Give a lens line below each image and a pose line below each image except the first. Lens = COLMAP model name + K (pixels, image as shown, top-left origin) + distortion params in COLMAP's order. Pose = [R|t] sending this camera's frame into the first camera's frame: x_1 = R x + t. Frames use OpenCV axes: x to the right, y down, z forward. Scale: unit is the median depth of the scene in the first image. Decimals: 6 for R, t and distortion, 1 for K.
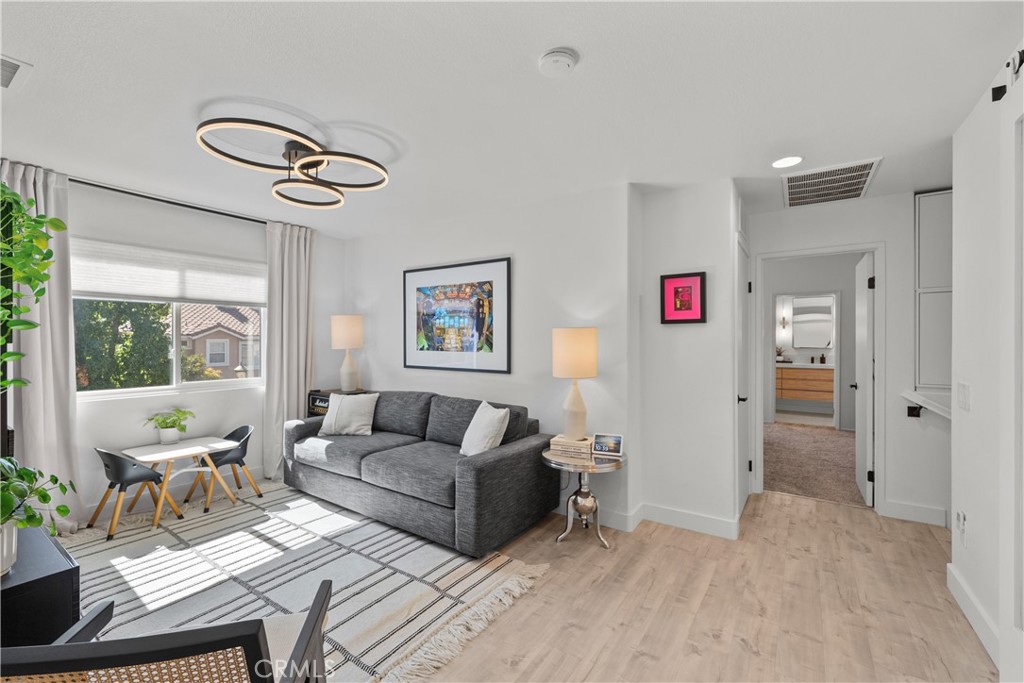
lens RADIAL K [[430.5, 0, 506.0], [0, 430.5, 339.8], [0, 0, 1]] dist [-0.001588, 0.000034]
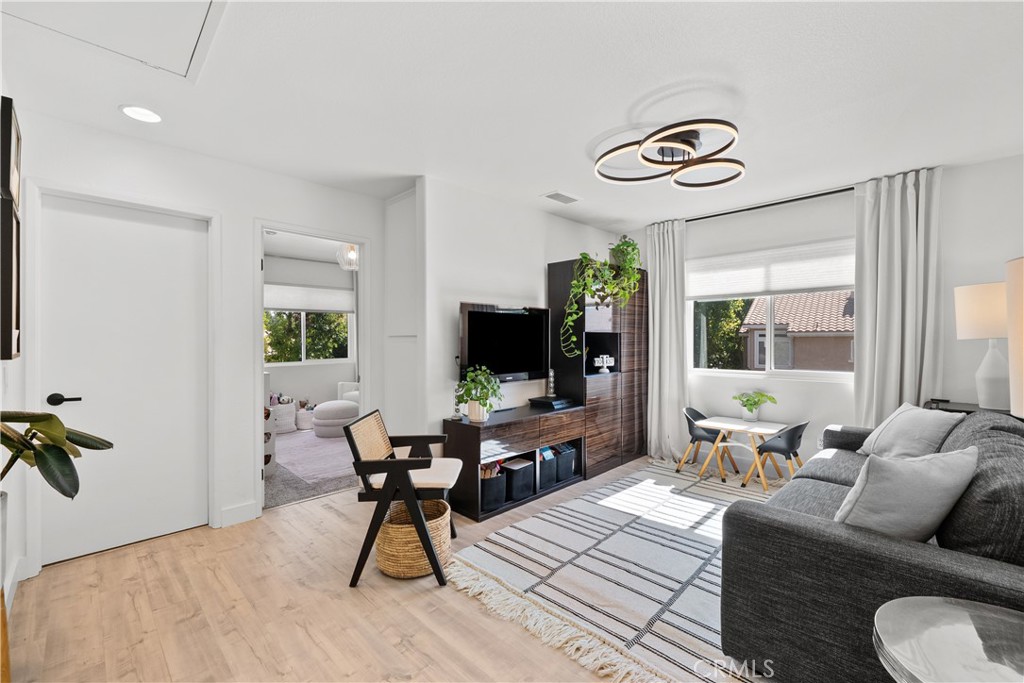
lens RADIAL K [[426.7, 0, 509.3], [0, 426.7, 340.2], [0, 0, 1]] dist [-0.000278, -0.000002]
pose [[-0.169862, -0.000154, -0.985468, 0.505847], [0.004054, 0.999991, -0.000855, 0.029753], [0.985459, -0.004140, -0.169860, 0.648303]]
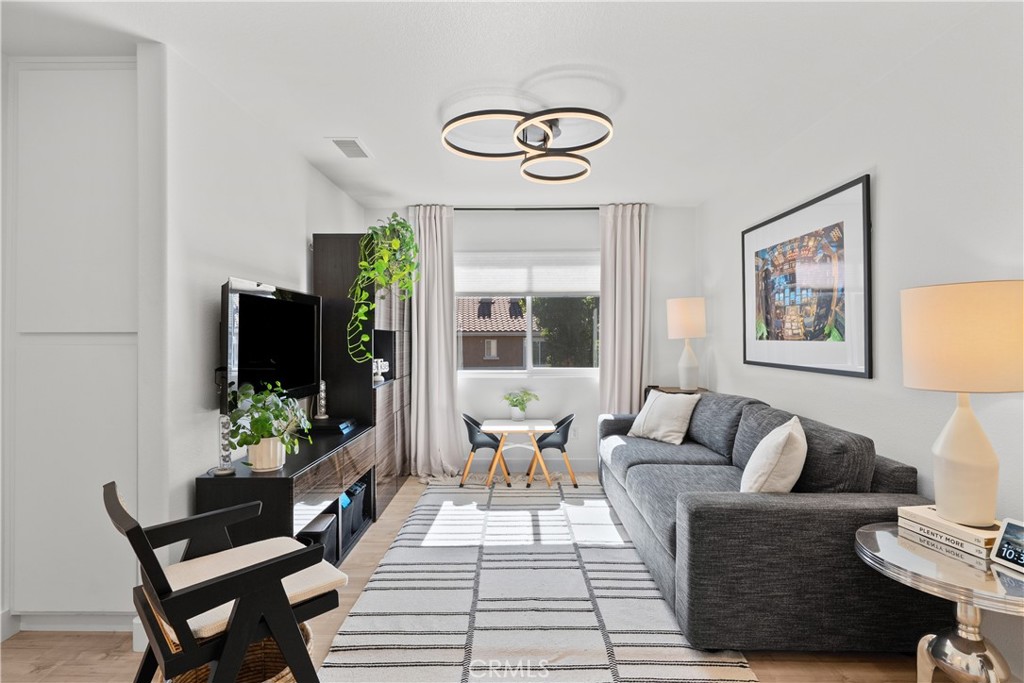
lens RADIAL K [[491.4, 0, 510.4], [0, 491.4, 335.5], [0, 0, 1]] dist [-0.001448, -0.000320]
pose [[0.564435, -0.008067, -0.825438, 0.326212], [0.005846, 0.999966, -0.005775, 0.027084], [0.825457, -0.001566, 0.564463, 0.284981]]
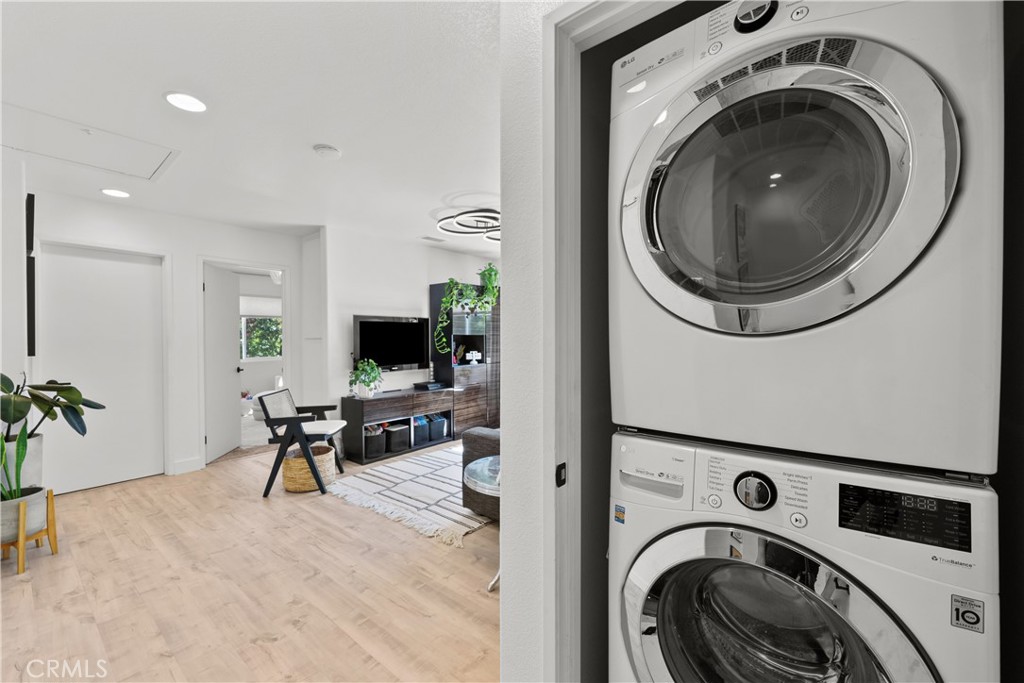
lens RADIAL K [[405.8, 0, 507.8], [0, 405.8, 342.3], [0, 0, 1]] dist [-0.001561, -0.000245]
pose [[-0.064569, 0.009202, -0.997871, 0.876209], [0.009051, 0.999922, 0.008635, 0.024006], [0.997872, -0.008474, -0.064647, 0.982759]]
